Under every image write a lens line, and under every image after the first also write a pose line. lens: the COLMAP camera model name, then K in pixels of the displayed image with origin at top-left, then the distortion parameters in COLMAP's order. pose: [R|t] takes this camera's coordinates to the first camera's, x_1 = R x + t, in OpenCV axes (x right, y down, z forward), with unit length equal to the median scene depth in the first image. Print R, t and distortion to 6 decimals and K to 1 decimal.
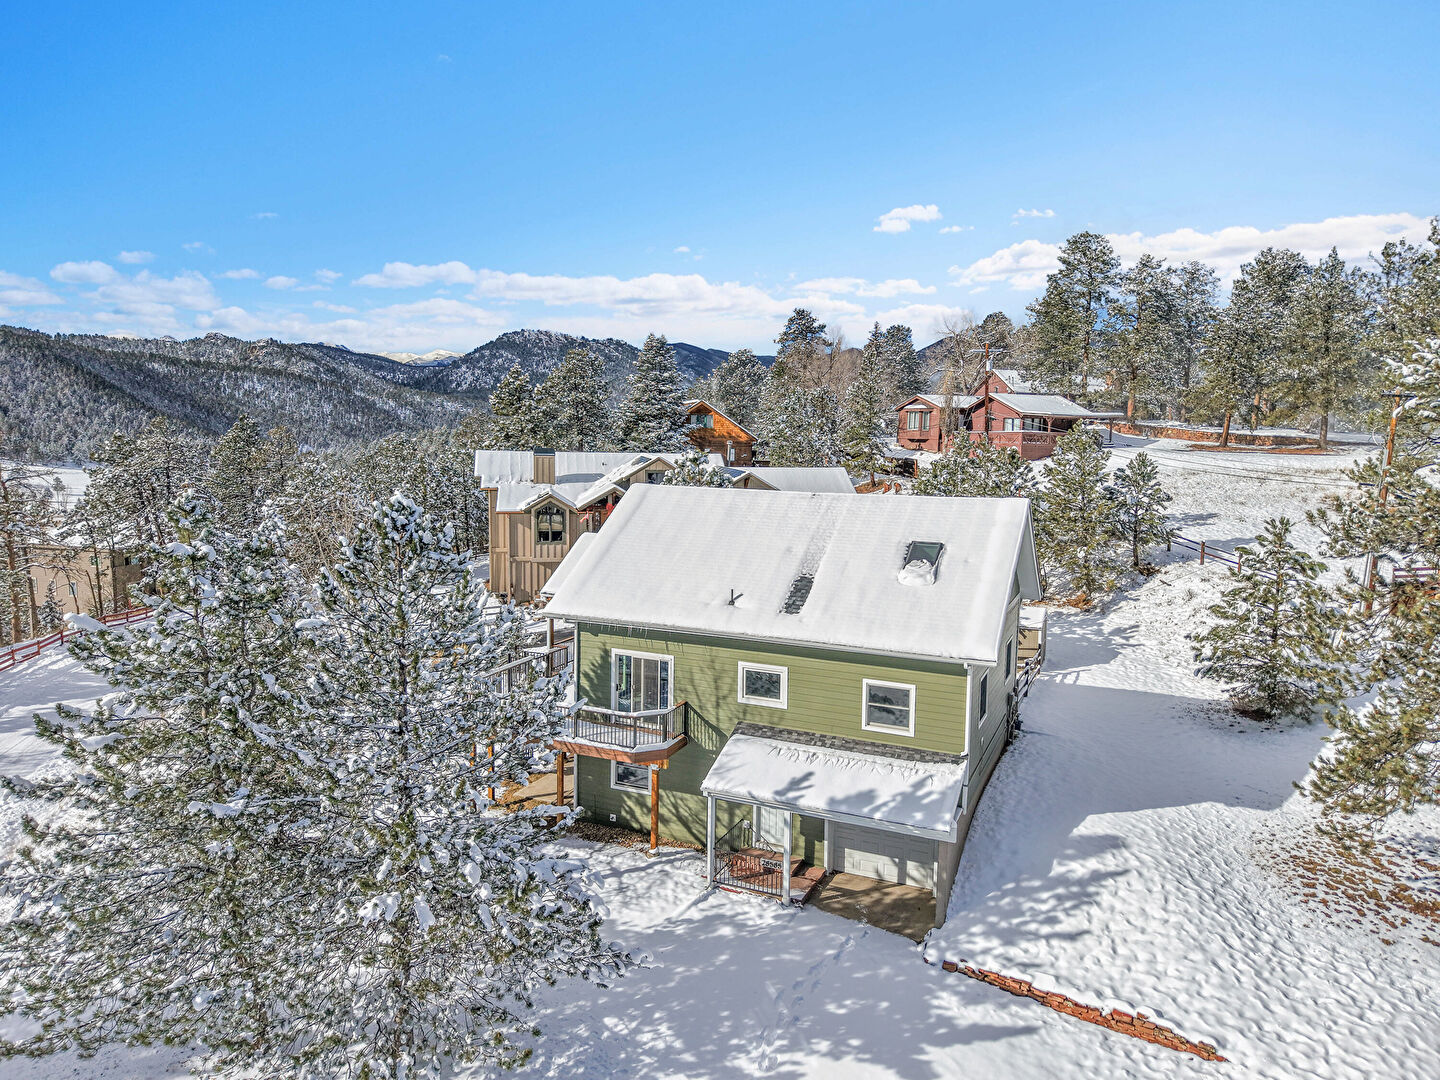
lens RADIAL K [[961.7, 0, 720.0], [0, 961.7, 540.0], [0, 0, 1]] dist [0.034740, -0.039613]
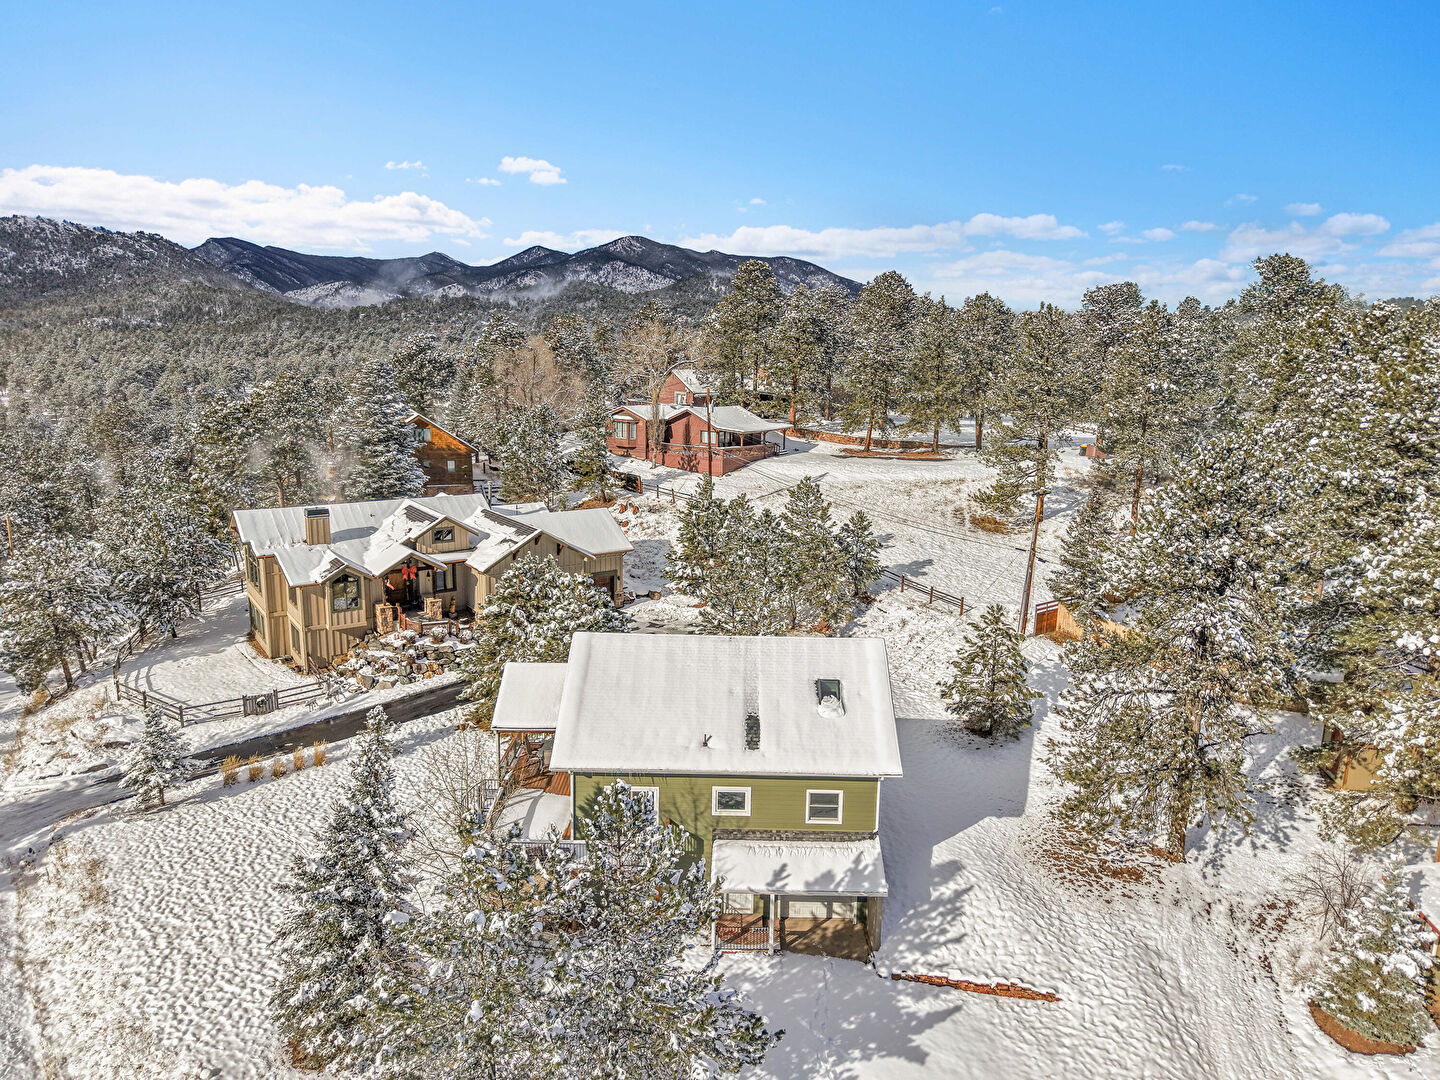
lens RADIAL K [[970.3, 0, 720.0], [0, 970.3, 540.0], [0, 0, 1]] dist [0.023393, -0.021035]
pose [[0.914690, -0.078042, 0.396549, -0.526547], [0.040595, 0.993958, 0.101976, -0.387822], [-0.402112, -0.077179, 0.912332, -0.246879]]
